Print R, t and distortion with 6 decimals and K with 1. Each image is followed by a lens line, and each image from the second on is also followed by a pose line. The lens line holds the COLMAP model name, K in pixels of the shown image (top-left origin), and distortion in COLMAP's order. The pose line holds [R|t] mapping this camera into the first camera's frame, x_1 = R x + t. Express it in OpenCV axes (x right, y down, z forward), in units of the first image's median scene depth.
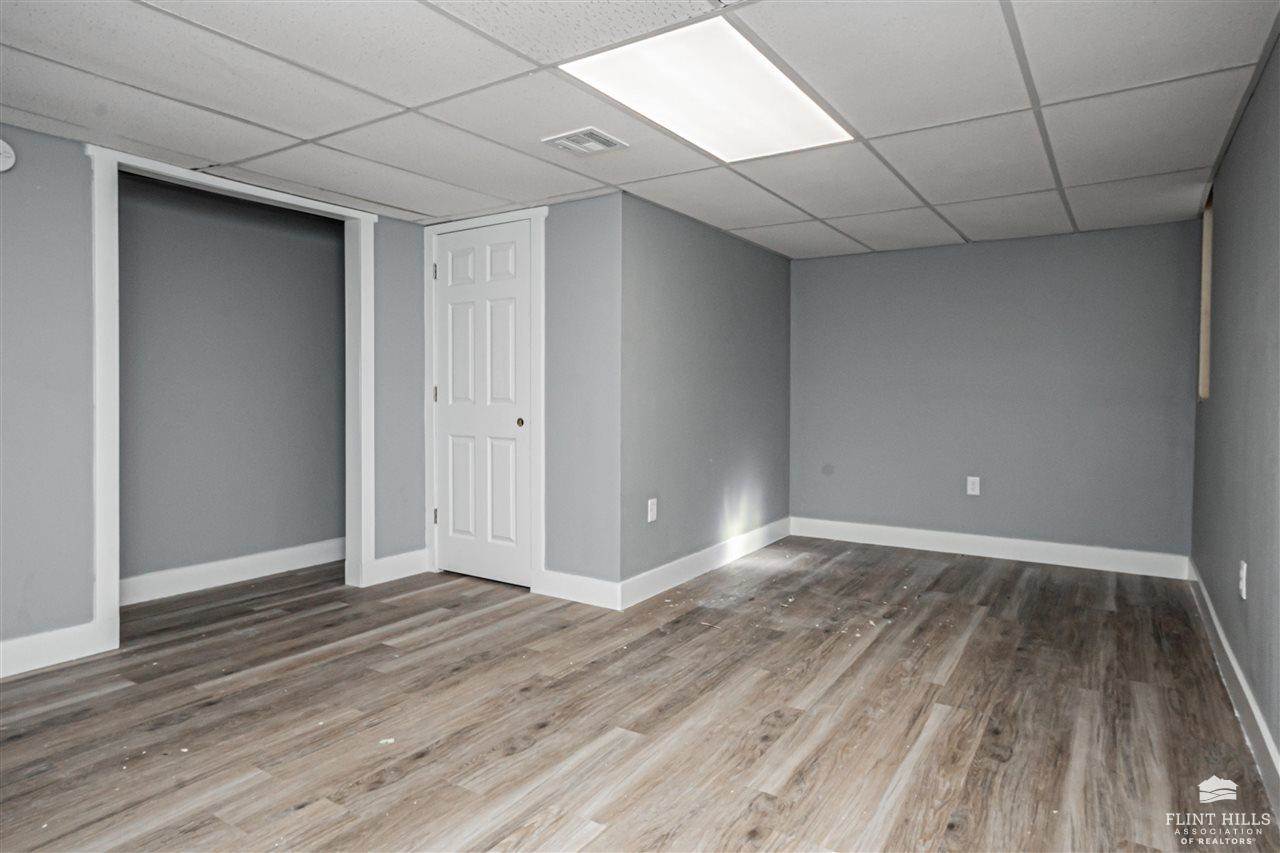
lens RADIAL K [[736.0, 0, 632.7], [0, 736.0, 413.5], [0, 0, 1]] dist [-0.019638, 0.022564]
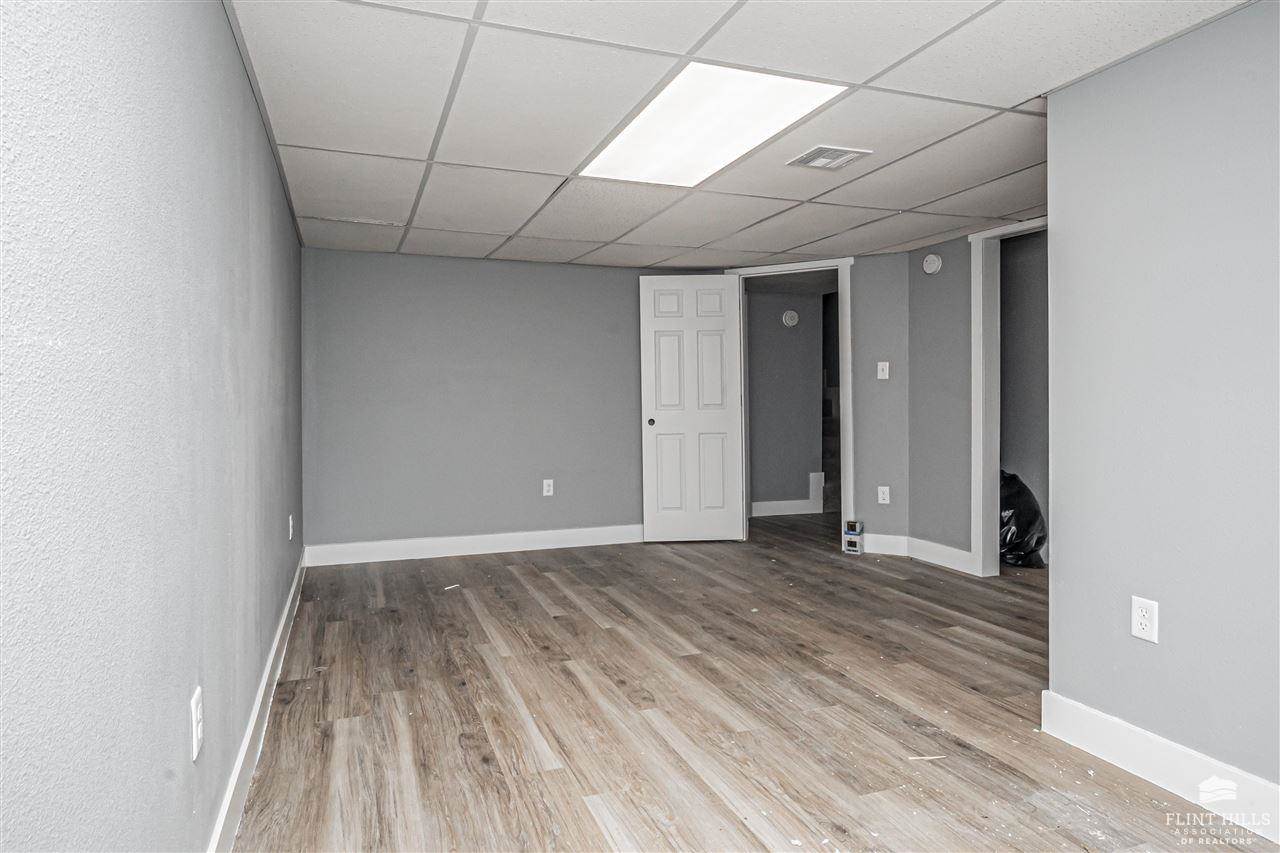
lens RADIAL K [[736.0, 0, 632.7], [0, 736.0, 413.5], [0, 0, 1]] dist [-0.019638, 0.022564]
pose [[-0.580324, 0.018600, -0.814173, 1.071770], [-0.020785, 0.999075, 0.037640, -0.050824], [0.814120, 0.038766, -0.579401, 1.571409]]
